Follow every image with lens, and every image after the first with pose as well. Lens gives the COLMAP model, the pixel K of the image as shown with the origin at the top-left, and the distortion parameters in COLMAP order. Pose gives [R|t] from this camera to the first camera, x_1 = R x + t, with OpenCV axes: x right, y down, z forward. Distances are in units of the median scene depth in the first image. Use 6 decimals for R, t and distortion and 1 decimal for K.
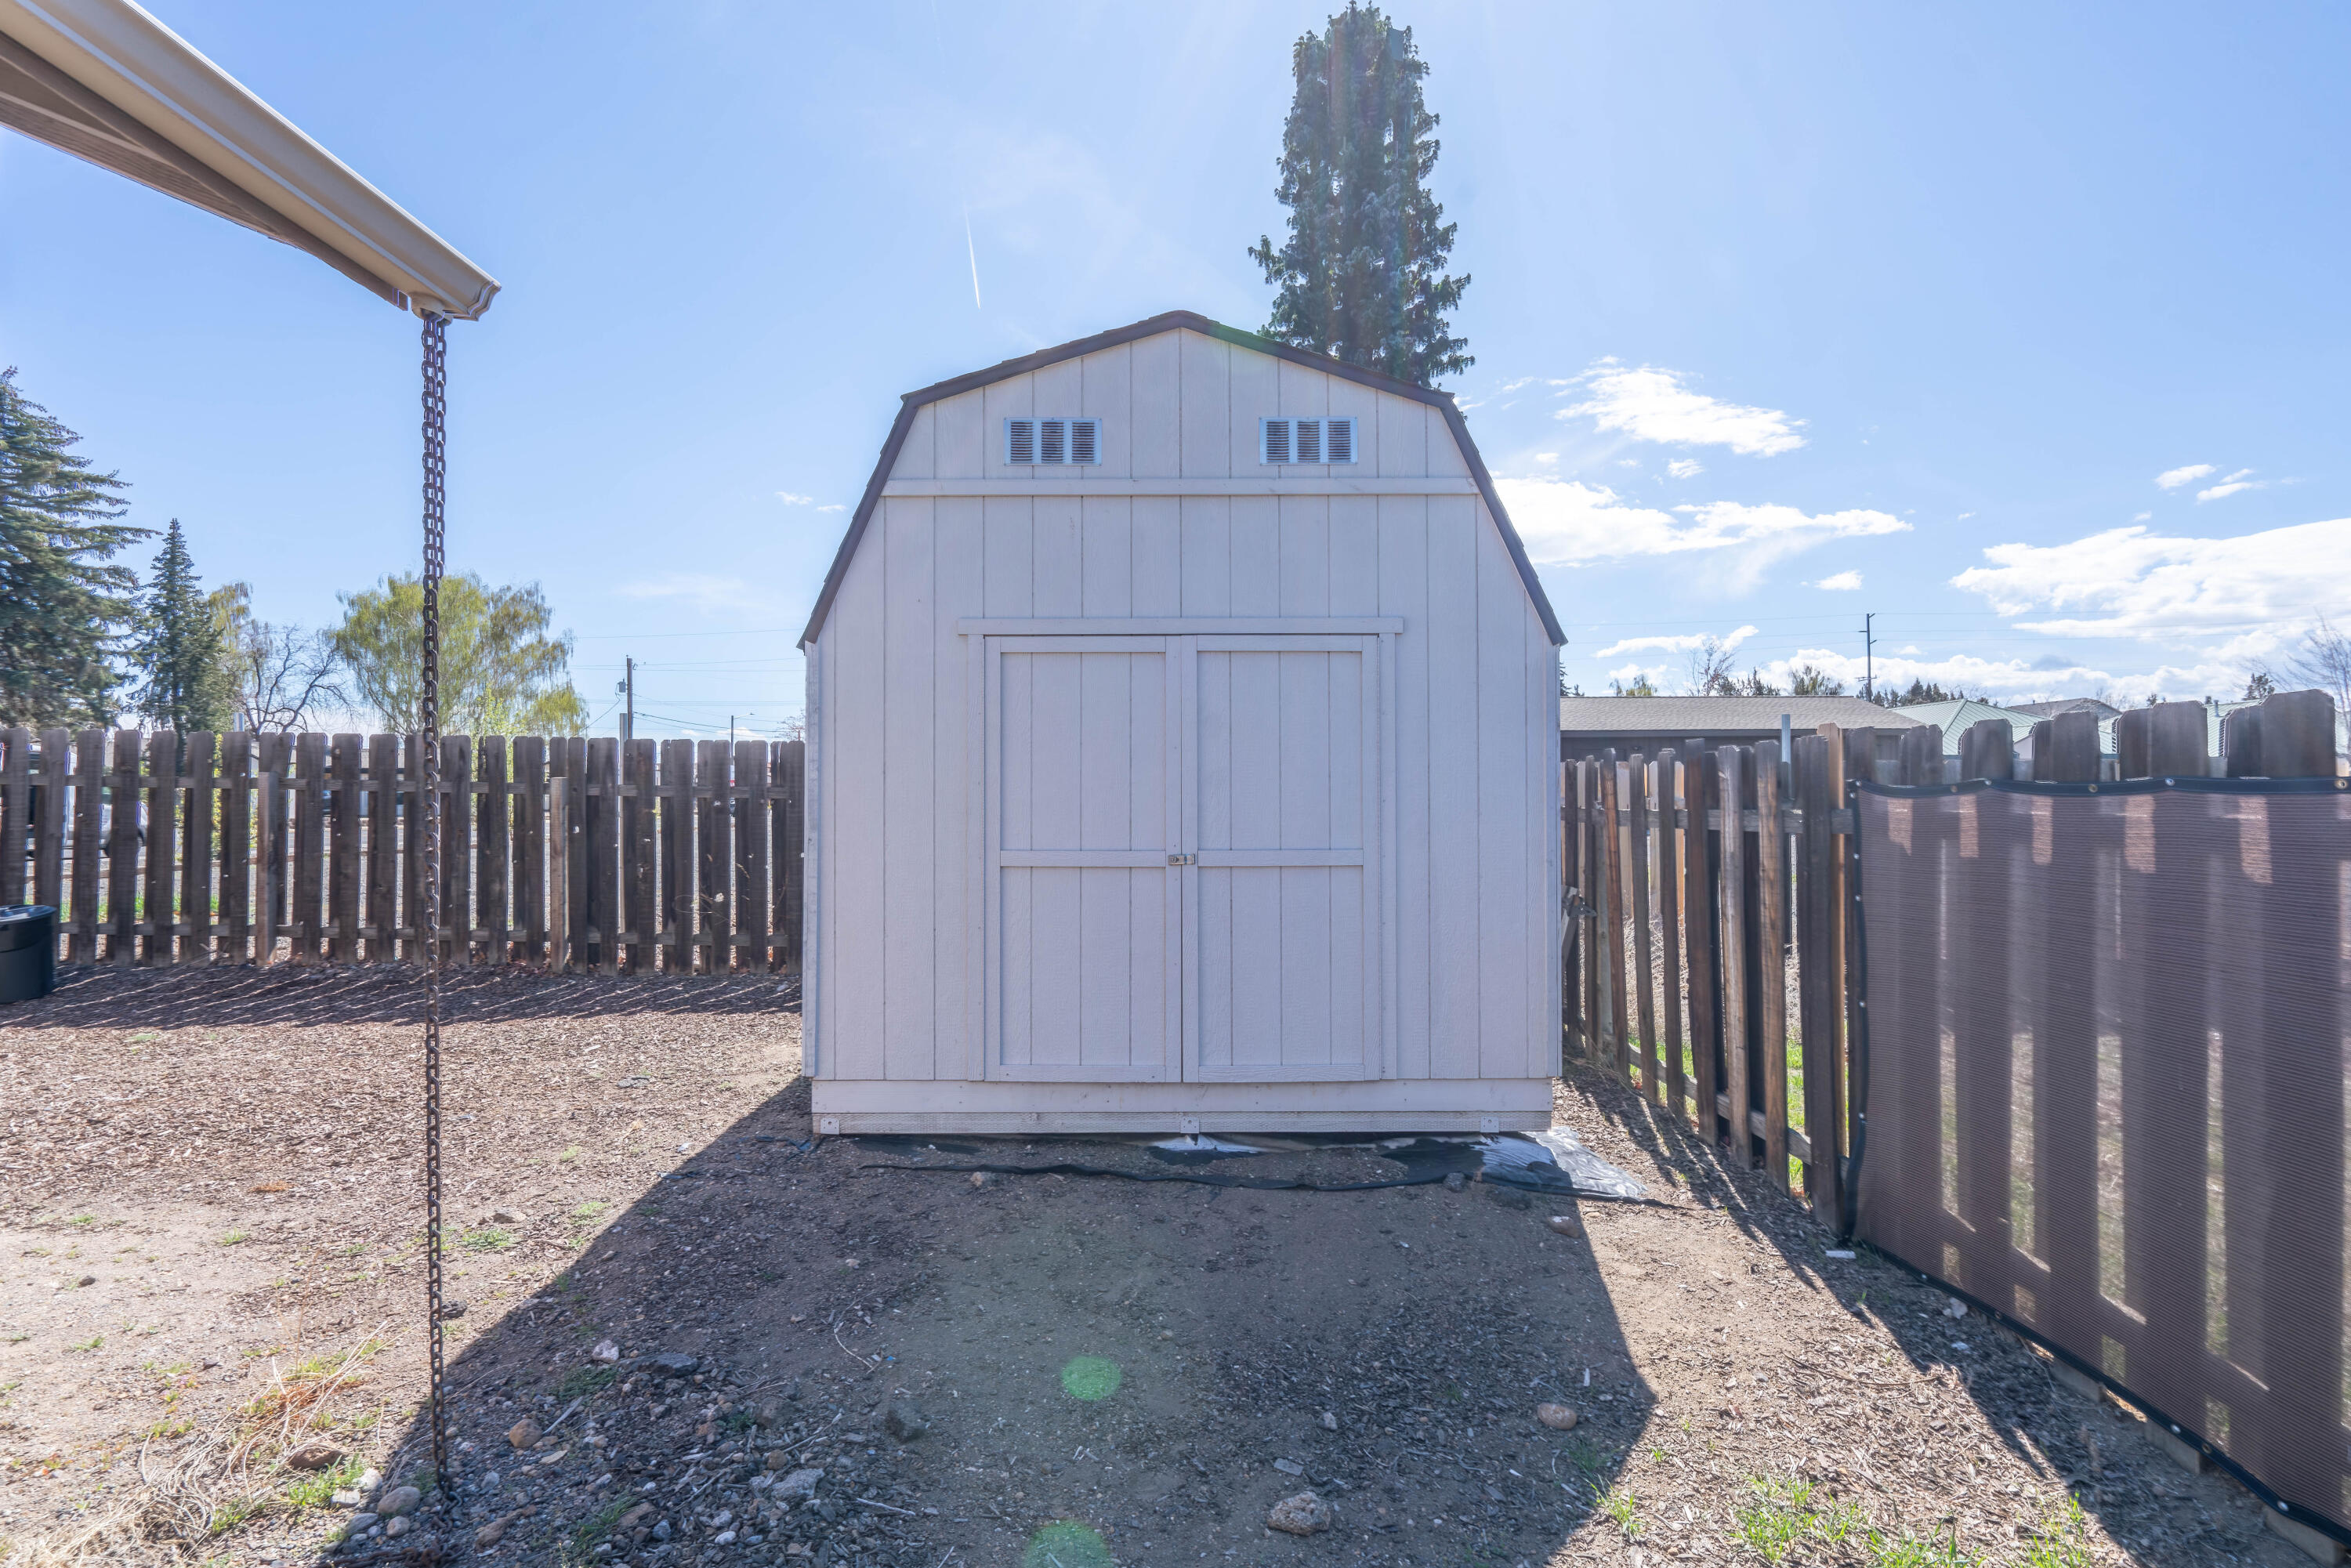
lens RADIAL K [[1078.2, 0, 1180.9], [0, 1078.2, 785.3], [0, 0, 1]] dist [-0.002858, 0.000338]
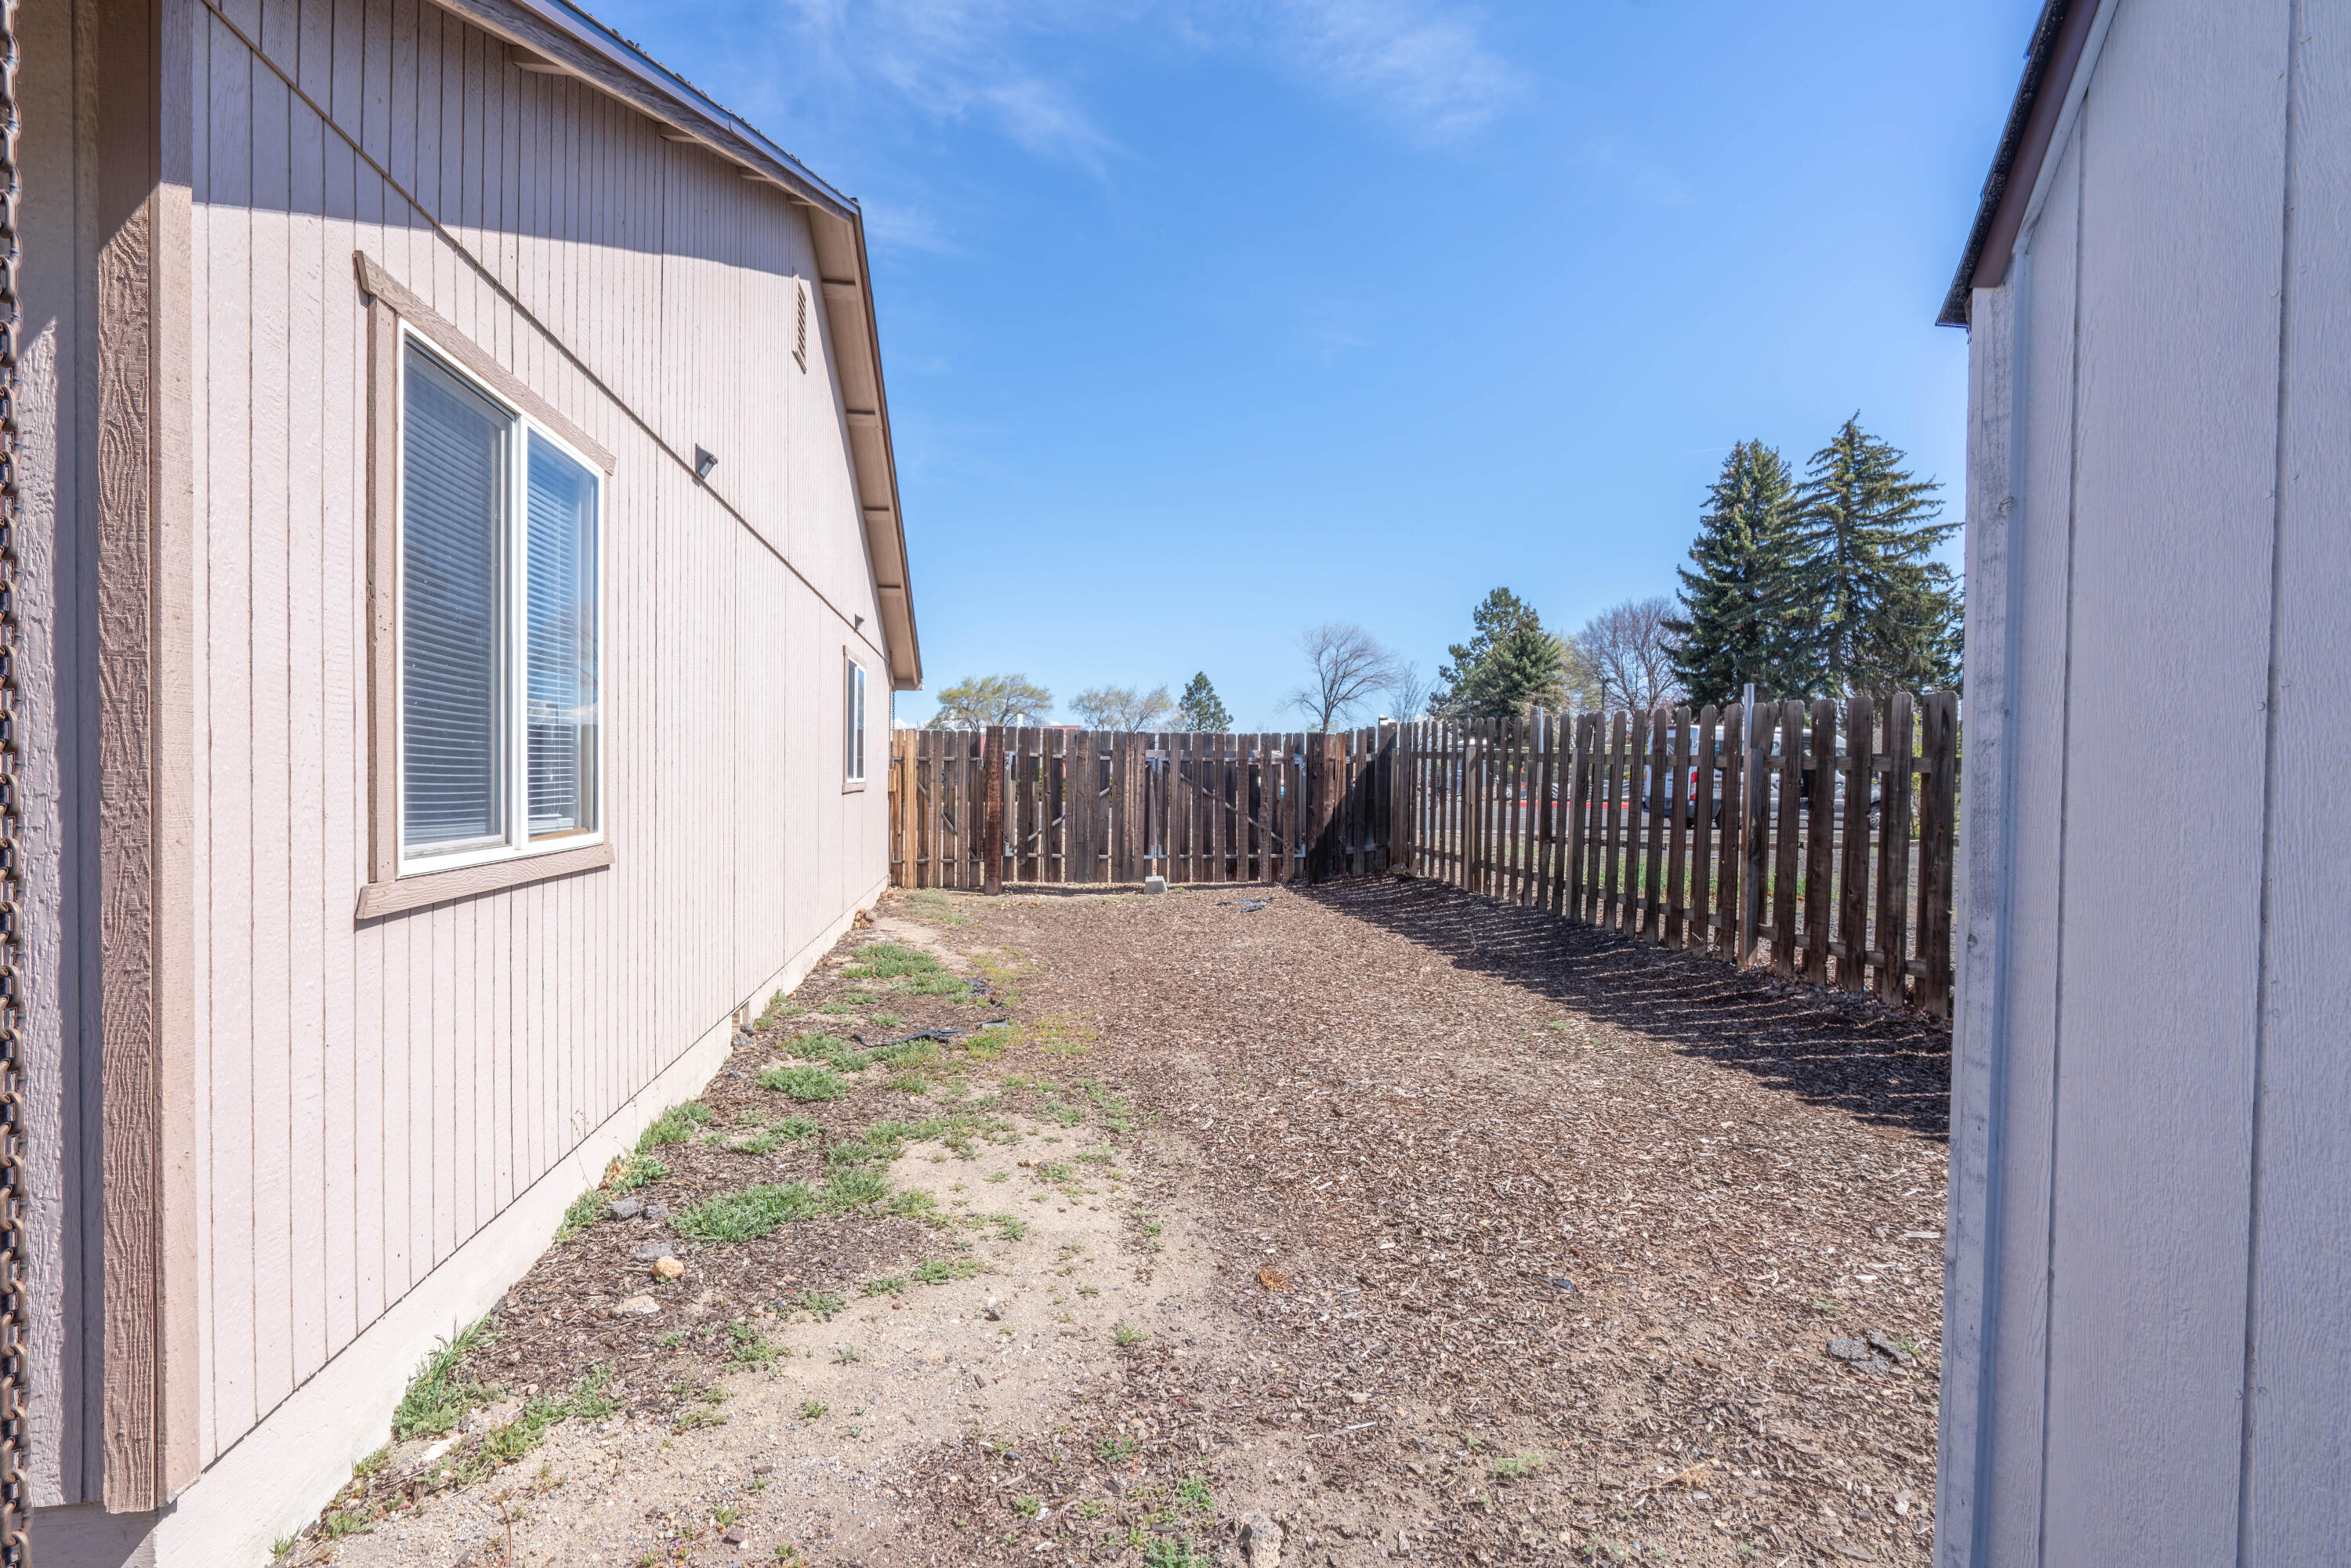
lens RADIAL K [[1078.2, 0, 1188.3], [0, 1078.2, 803.2], [0, 0, 1]] dist [-0.002858, 0.000338]
pose [[0.144531, 0.030023, -0.989045, -0.041419], [0.008391, 0.999466, 0.031566, -0.000062], [0.989465, -0.012862, 0.144202, 0.410587]]
